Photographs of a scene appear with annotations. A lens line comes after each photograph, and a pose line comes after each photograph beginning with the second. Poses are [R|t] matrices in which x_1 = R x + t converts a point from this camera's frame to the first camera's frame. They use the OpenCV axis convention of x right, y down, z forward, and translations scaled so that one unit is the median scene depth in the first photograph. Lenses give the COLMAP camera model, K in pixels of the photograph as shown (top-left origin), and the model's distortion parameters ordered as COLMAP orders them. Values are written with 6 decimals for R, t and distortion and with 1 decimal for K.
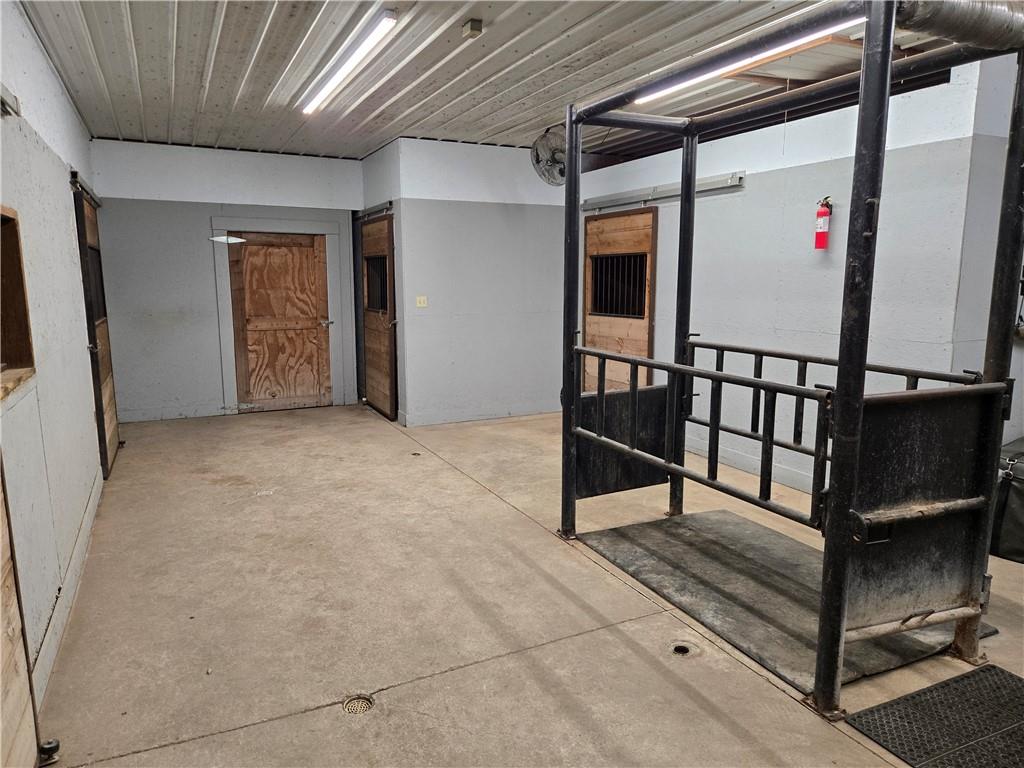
lens RADIAL K [[692.5, 0, 512.0], [0, 692.5, 384.0], [0, 0, 1]] dist [0.069388, -0.067407]
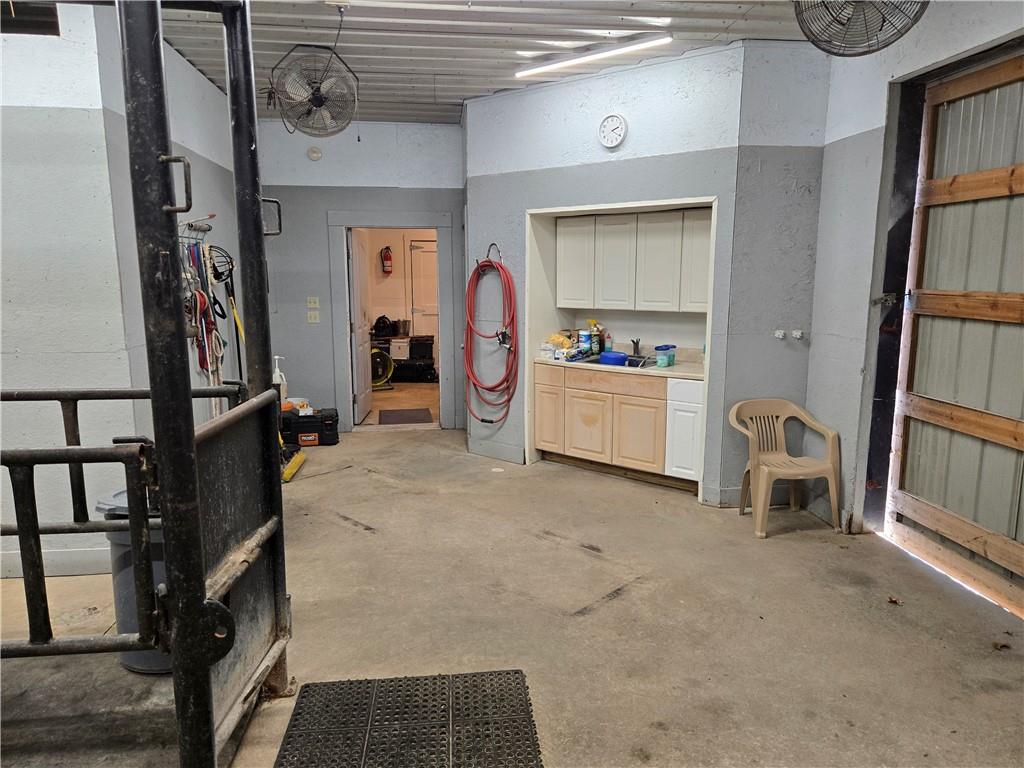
lens RADIAL K [[683.2, 0, 512.0], [0, 683.2, 384.0], [0, 0, 1]] dist [0.072991, -0.077736]
pose [[0.329505, -0.154558, 0.931417, -0.022073], [0.151526, 0.982379, 0.109410, -0.043359], [-0.931915, 0.105083, 0.347119, 0.295389]]
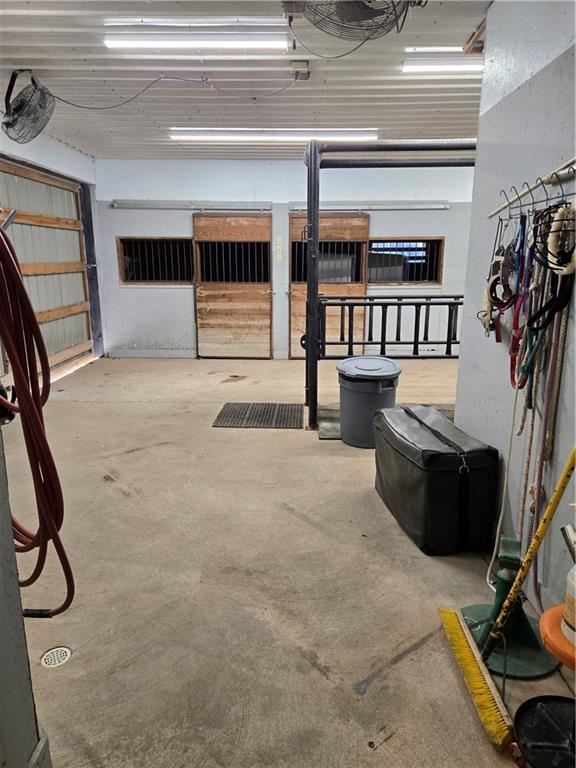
lens RADIAL K [[516.0, 0, 288.0], [0, 516.0, 384.0], [0, 0, 1]] dist [0.076651, -0.068199]
pose [[-0.446935, 0.208209, -0.869999, 1.668759], [-0.140996, 0.943986, 0.298348, -0.179978], [0.883385, 0.256008, -0.392543, 1.238727]]
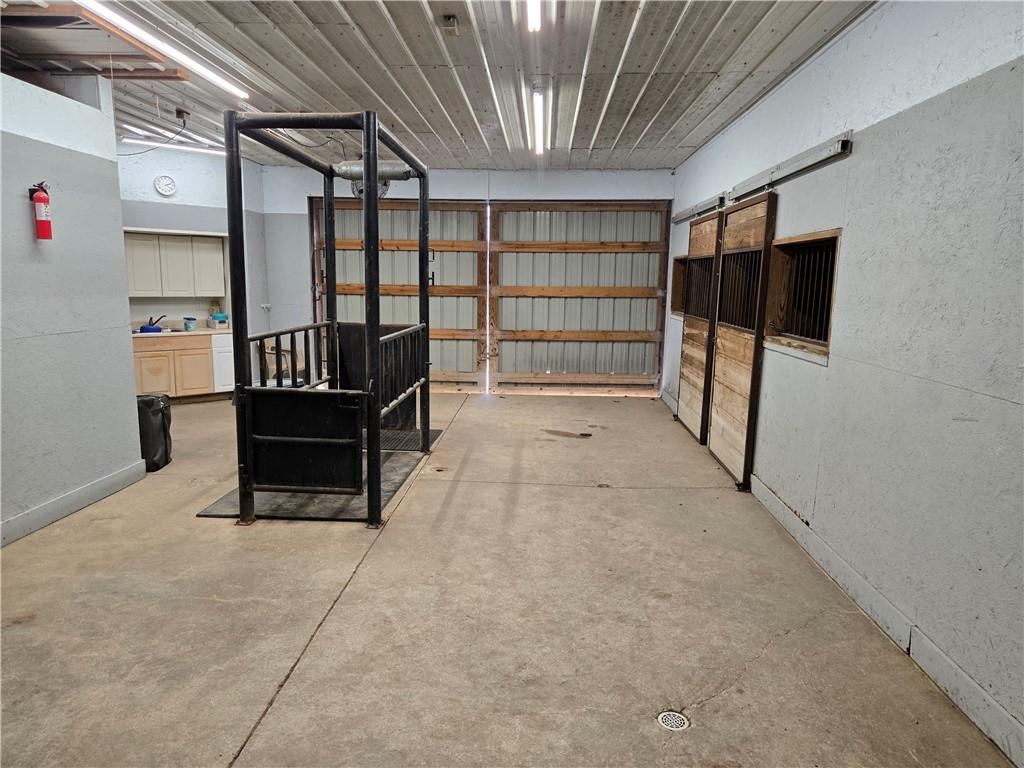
lens RADIAL K [[692.5, 0, 512.0], [0, 692.5, 384.0], [0, 0, 1]] dist [0.069388, -0.067407]
pose [[-0.877003, -0.084429, 0.473008, -0.660954], [0.061475, 0.956633, 0.284734, -0.306601], [-0.476535, 0.278791, -0.833780, 1.976955]]
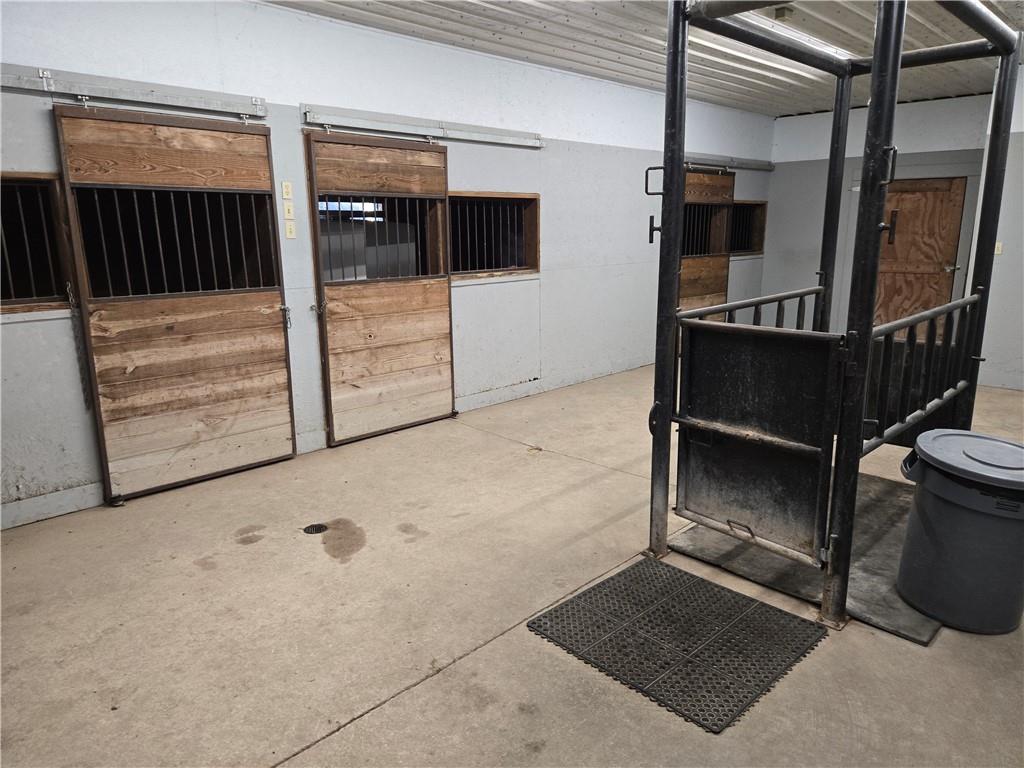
lens RADIAL K [[688.0, 0, 498.6], [0, 688.0, 384.7], [0, 0, 1]] dist [0.076651, -0.068199]
pose [[0.322496, 0.210453, -0.922879, 1.059162], [-0.139431, 0.974897, 0.173592, -0.025947], [0.936245, 0.072695, 0.343744, 0.173145]]
